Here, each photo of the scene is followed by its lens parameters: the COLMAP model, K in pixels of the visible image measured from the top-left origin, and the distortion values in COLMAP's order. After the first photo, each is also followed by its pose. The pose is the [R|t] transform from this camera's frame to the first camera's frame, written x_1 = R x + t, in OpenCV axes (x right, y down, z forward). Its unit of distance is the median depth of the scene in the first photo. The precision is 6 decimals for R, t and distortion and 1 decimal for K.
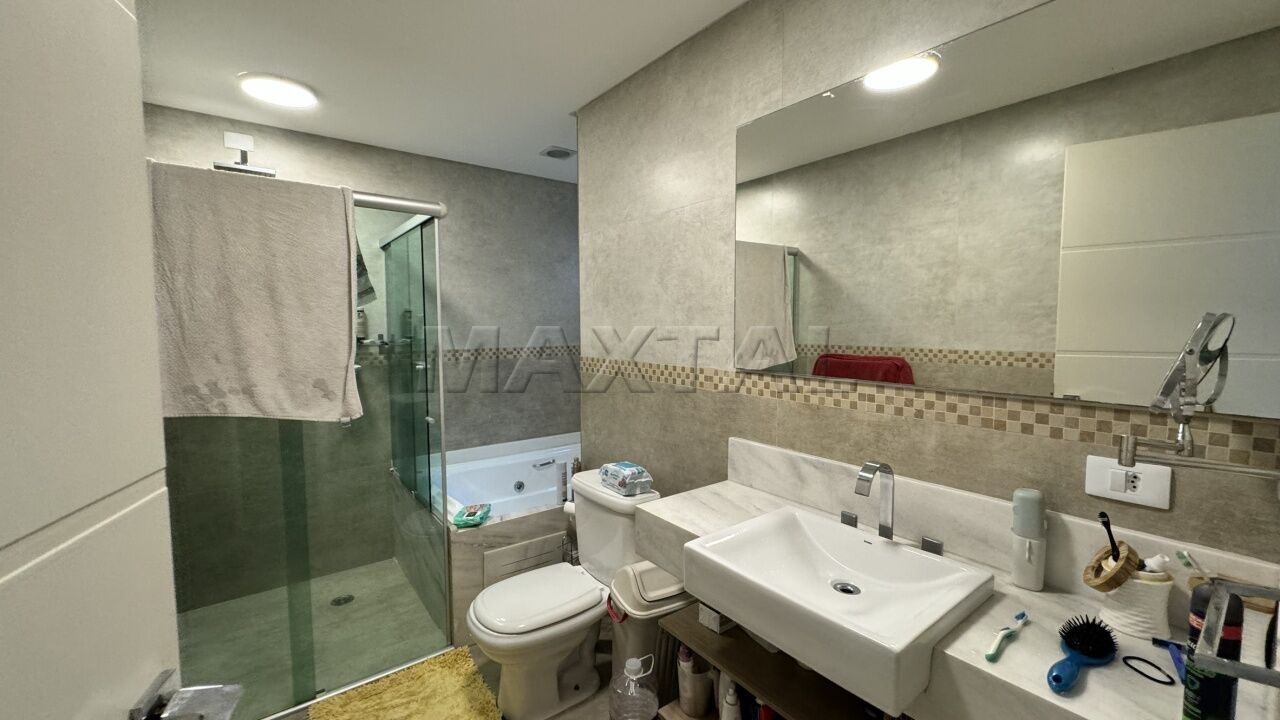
lens RADIAL K [[505.4, 0, 638.9], [0, 505.4, 359.8], [0, 0, 1]] dist [-0.000325, 0.000065]
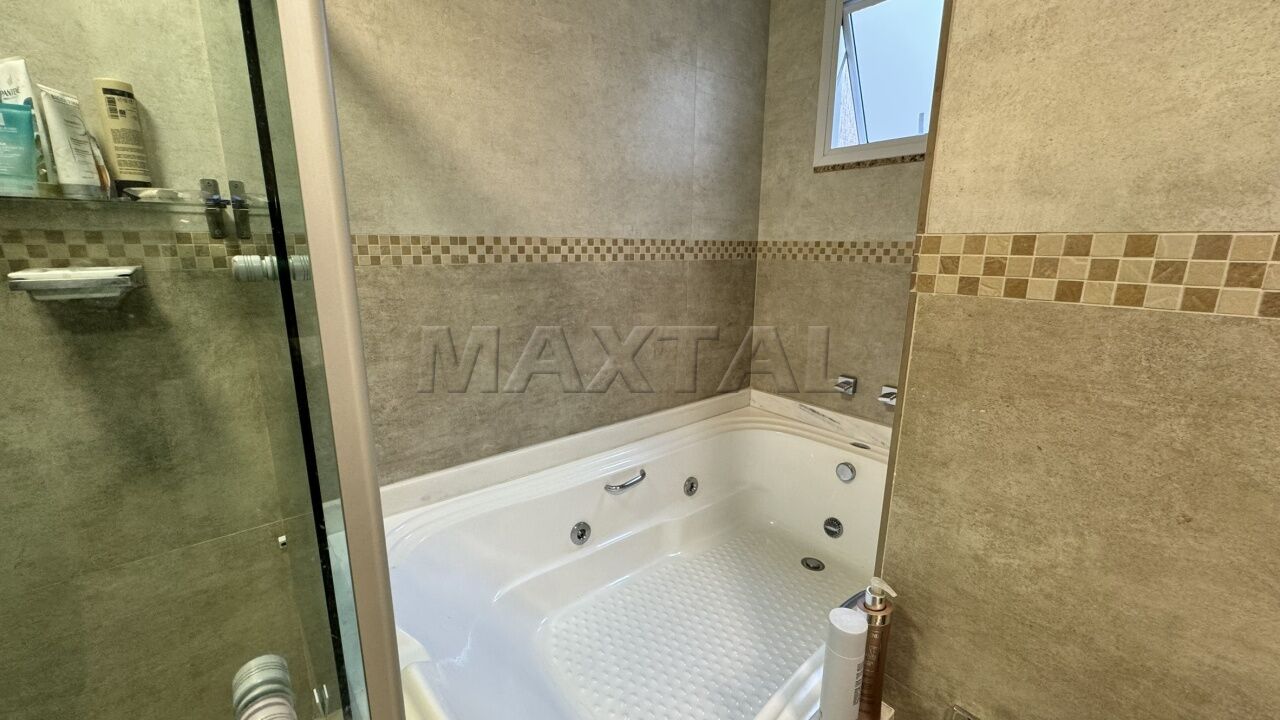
lens RADIAL K [[505.4, 0, 642.7], [0, 505.4, 358.8], [0, 0, 1]] dist [-0.000325, 0.000065]
pose [[0.998560, 0.001343, 0.053632, -0.207879], [-0.009433, 0.988505, 0.150890, 0.013988], [-0.052813, -0.151179, 0.987095, 0.556206]]
